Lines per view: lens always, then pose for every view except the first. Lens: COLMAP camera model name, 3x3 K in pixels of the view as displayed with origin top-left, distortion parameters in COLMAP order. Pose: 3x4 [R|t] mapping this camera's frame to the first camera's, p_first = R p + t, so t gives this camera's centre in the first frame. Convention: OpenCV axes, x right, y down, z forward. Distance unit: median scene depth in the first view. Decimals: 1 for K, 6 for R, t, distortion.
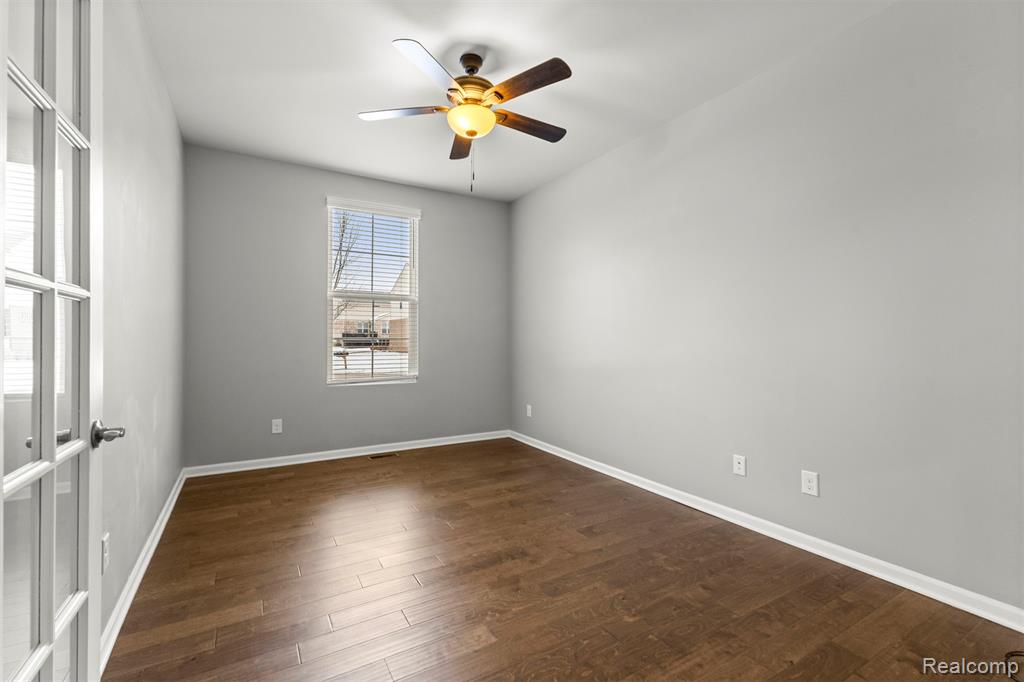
lens RADIAL K [[443.2, 0, 507.6], [0, 443.2, 345.6], [0, 0, 1]] dist [0.012421, -0.003850]
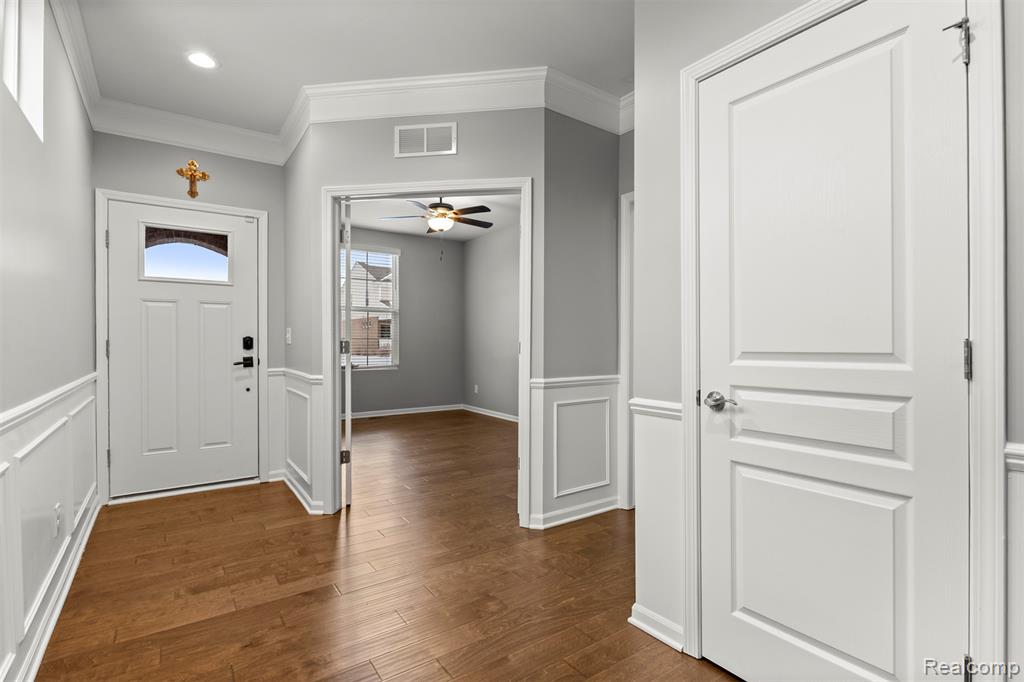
lens RADIAL K [[495.8, 0, 514.7], [0, 495.8, 345.2], [0, 0, 1]] dist [0.012904, -0.002337]
pose [[0.994547, 0.000717, 0.104291, 0.005770], [-0.002189, 0.999900, 0.014002, -0.018308], [-0.104270, -0.014154, 0.994448, -0.659267]]
